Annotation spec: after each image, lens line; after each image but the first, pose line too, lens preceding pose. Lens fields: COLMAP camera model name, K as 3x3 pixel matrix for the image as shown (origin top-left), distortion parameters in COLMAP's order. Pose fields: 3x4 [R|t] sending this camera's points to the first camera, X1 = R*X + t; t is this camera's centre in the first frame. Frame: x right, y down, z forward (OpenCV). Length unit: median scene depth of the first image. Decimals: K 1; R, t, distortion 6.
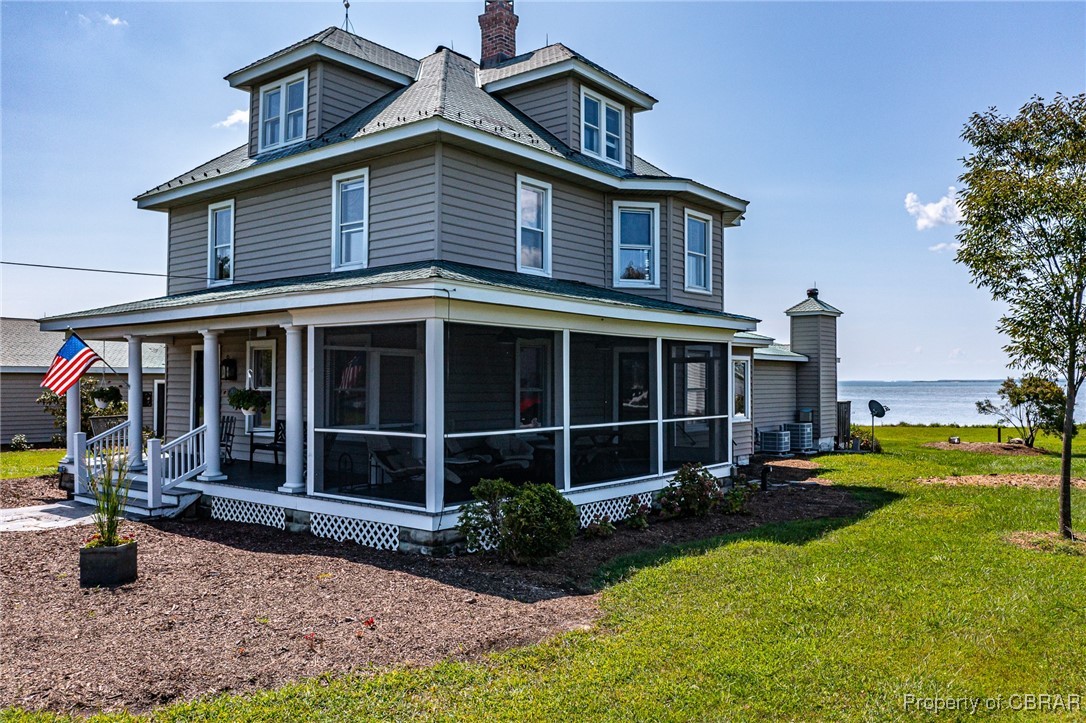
lens RADIAL K [[854.4, 0, 539.2], [0, 854.4, 376.4], [0, 0, 1]] dist [0.001006, 0.002182]
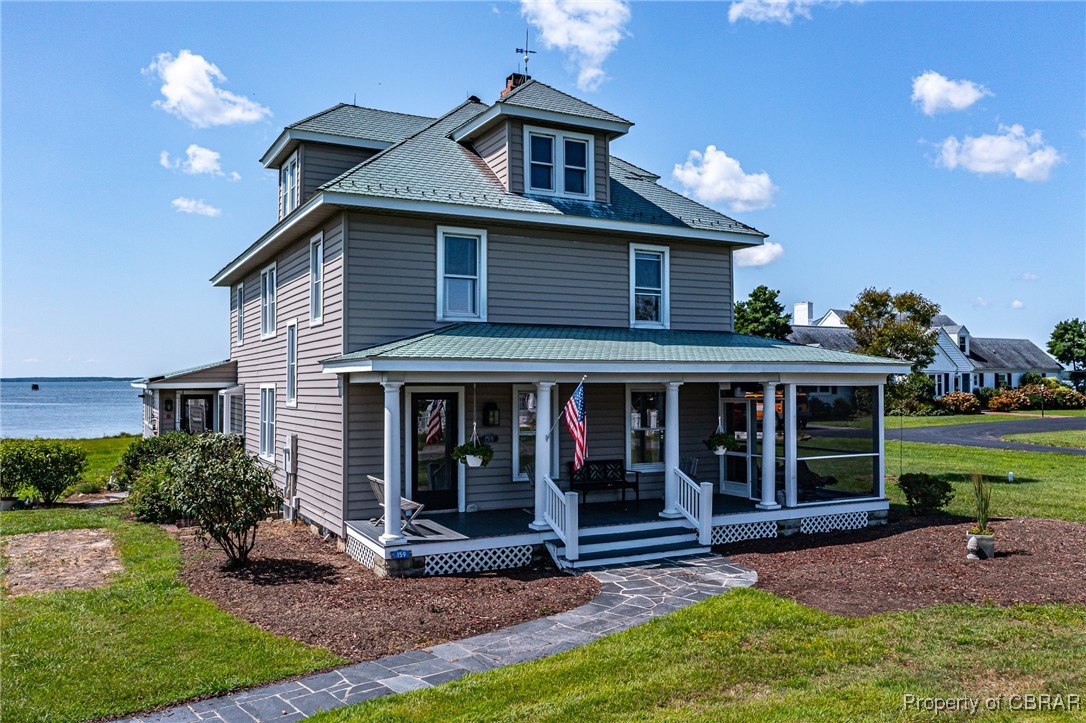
lens RADIAL K [[854.4, 0, 539.2], [0, 854.4, 376.4], [0, 0, 1]] dist [0.001006, 0.002182]
pose [[0.397258, 0.006821, 0.917682, -1.714881], [-0.001531, 0.999976, -0.006769, -0.062224], [-0.917706, 0.001284, 0.397259, 0.835743]]
